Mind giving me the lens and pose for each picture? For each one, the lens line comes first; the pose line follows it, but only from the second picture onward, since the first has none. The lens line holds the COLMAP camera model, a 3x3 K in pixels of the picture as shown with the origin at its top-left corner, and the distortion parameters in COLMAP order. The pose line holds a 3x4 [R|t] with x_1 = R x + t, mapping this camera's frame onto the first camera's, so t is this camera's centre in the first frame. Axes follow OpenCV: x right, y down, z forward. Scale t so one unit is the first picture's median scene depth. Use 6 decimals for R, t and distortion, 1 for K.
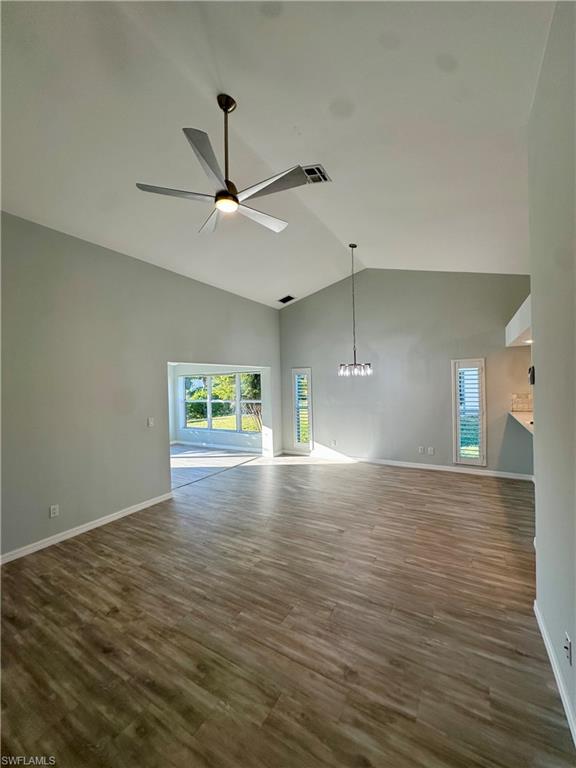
lens RADIAL K [[305.5, 0, 288.6], [0, 305.5, 386.3], [0, 0, 1]] dist [-0.003557, 0.000493]
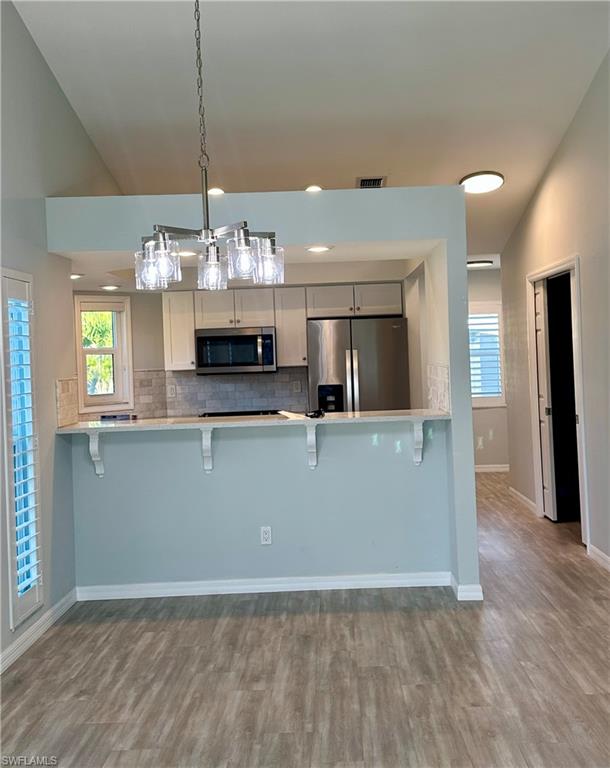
lens RADIAL K [[874.0, 0, 310.6], [0, 874.0, 380.8], [0, 0, 1]] dist [0.034122, 0.000000]
pose [[-0.489875, 0.023809, 0.871468, -0.546294], [0.061228, 0.998098, 0.007149, 0.050696], [-0.869640, 0.056860, -0.490401, 1.974989]]
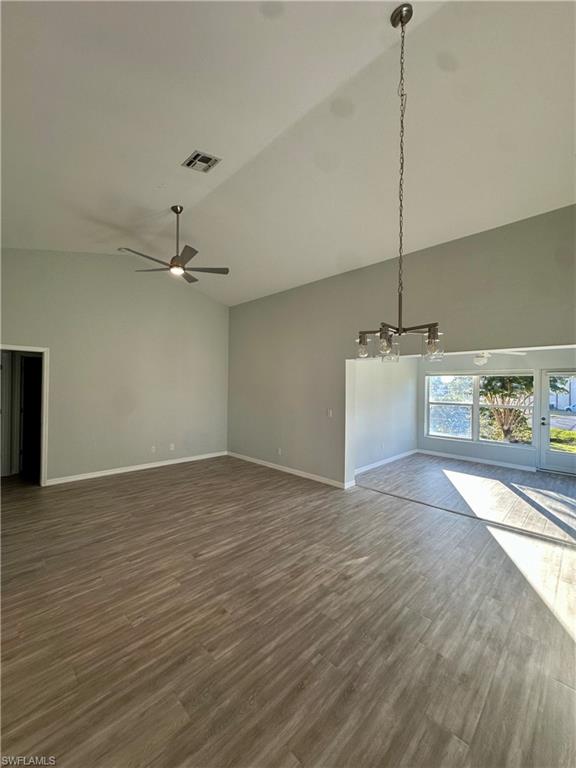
lens RADIAL K [[305.5, 0, 290.0], [0, 305.5, 383.1], [0, 0, 1]] dist [-0.003557, 0.000493]
pose [[-0.234764, 0.011207, -0.971988, 0.981782], [-0.016056, 0.999752, 0.015405, -0.017722], [0.971920, 0.019223, -0.234526, 1.531585]]
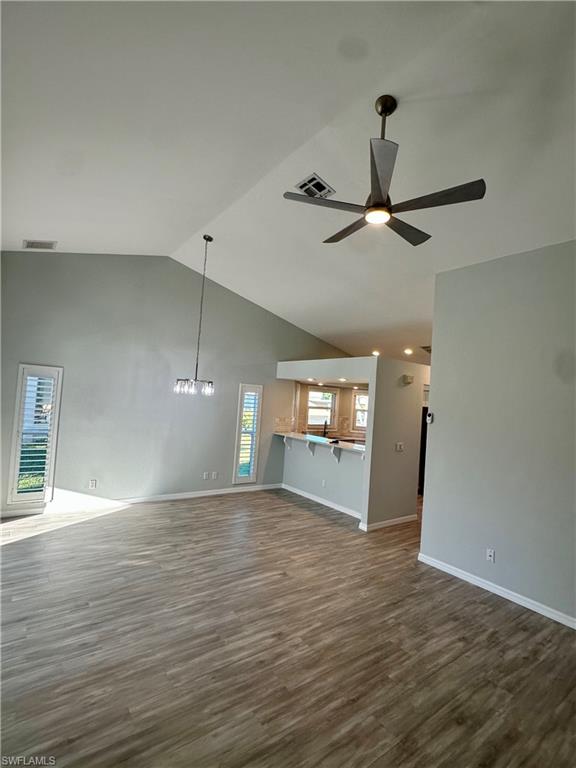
lens RADIAL K [[370.7, 0, 288.5], [0, 370.7, 385.8], [0, 0, 1]] dist [-0.002602, -0.000346]
pose [[0.389106, 0.083225, 0.917426, -0.946579], [-0.069167, 0.995739, -0.060993, -0.022629], [-0.918593, -0.039723, 0.393204, 0.610138]]
